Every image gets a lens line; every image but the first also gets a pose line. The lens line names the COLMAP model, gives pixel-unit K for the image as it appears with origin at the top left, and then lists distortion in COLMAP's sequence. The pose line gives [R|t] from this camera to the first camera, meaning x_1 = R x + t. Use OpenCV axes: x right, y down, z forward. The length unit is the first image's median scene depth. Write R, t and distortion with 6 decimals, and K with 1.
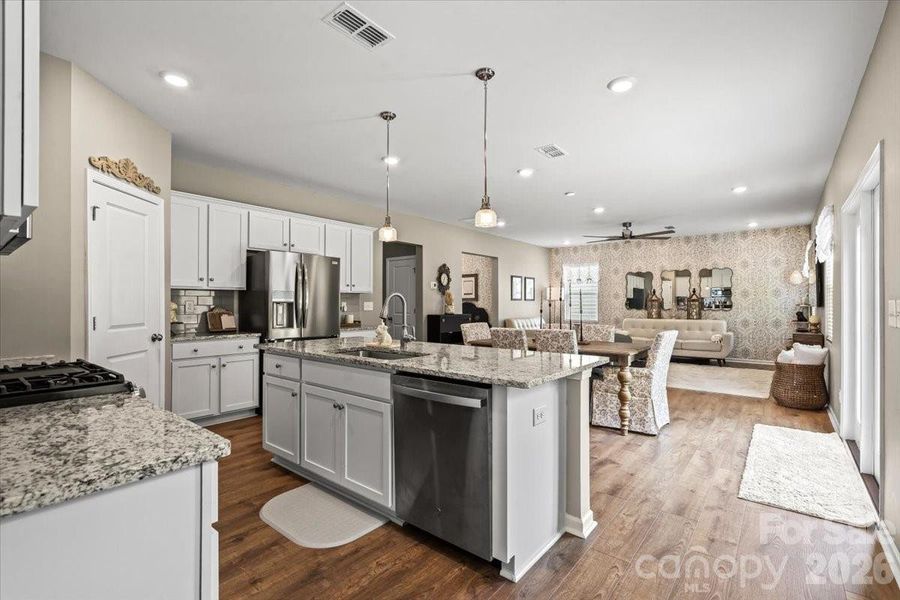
lens RADIAL K [[408.9, 0, 450.0], [0, 408.9, 300.0], [0, 0, 1]] dist [-0.000523, -0.000483]
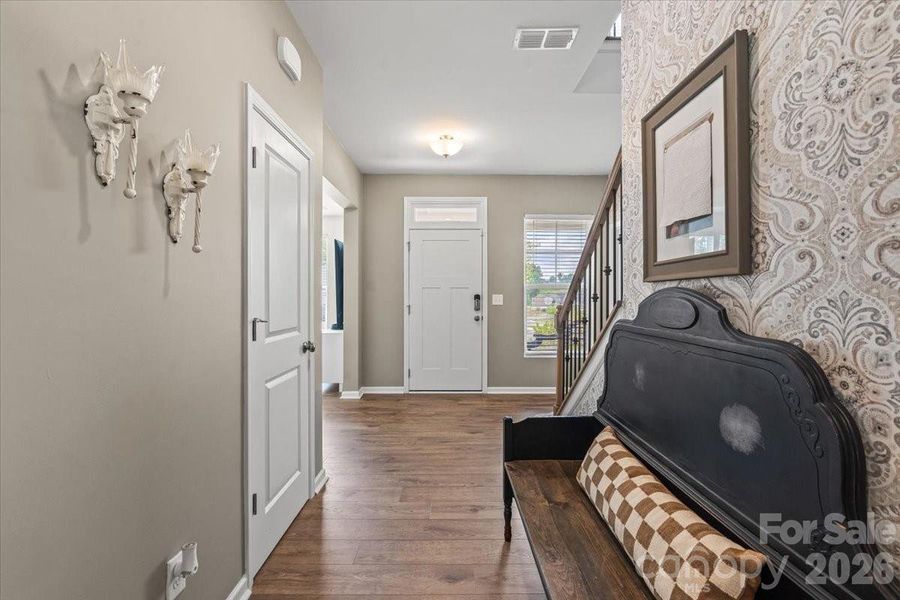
lens RADIAL K [[412.1, 0, 451.9], [0, 412.1, 296.1], [0, 0, 1]] dist [-0.001320, -0.000306]
pose [[0.630569, 0.001110, -0.776132, 0.120387], [0.006673, 0.999954, 0.006851, 0.007937], [0.776104, -0.009499, 0.630533, 1.021201]]
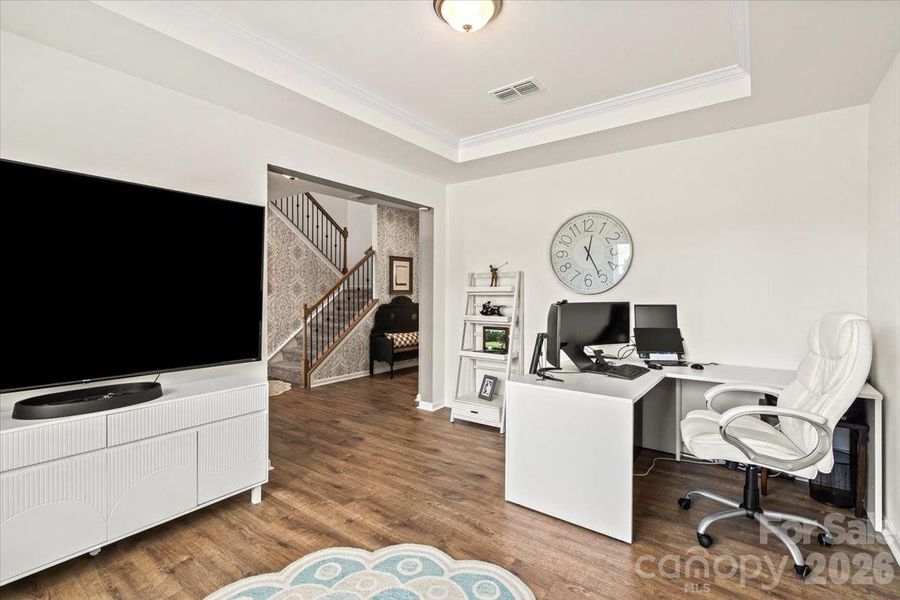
lens RADIAL K [[412.1, 0, 451.9], [0, 412.1, 296.1], [0, 0, 1]] dist [-0.001320, -0.000306]
pose [[-0.045401, -0.006278, 0.998949, -0.808441], [-0.011411, 0.999918, 0.005766, 0.000942], [-0.998904, -0.011137, -0.045469, 1.128371]]
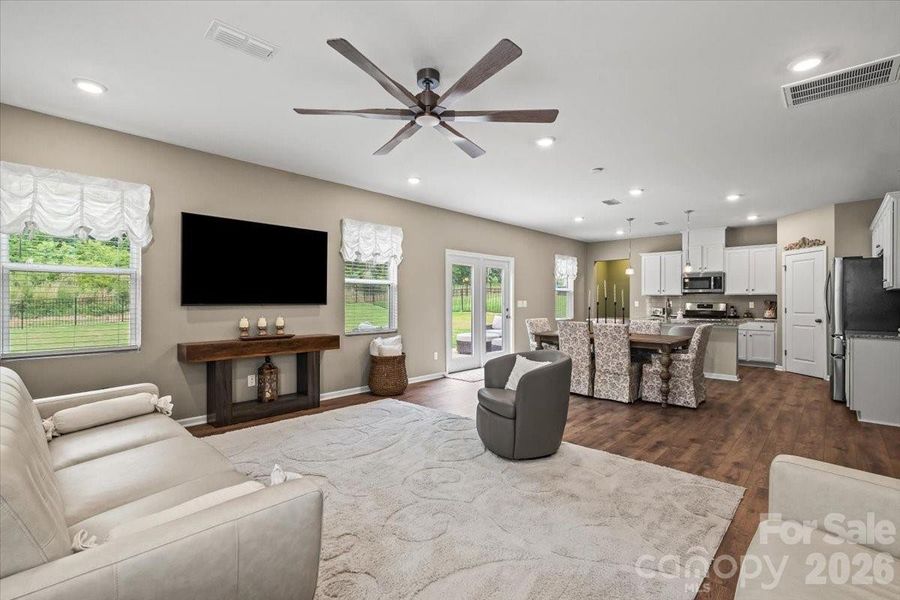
lens RADIAL K [[412.1, 0, 451.9], [0, 412.1, 296.1], [0, 0, 1]] dist [-0.001320, -0.000306]
pose [[-0.998166, -0.003450, 0.060433, 0.363601], [-0.004583, 0.999816, -0.018608, 0.008617], [-0.060357, -0.018851, -0.997999, 1.247897]]
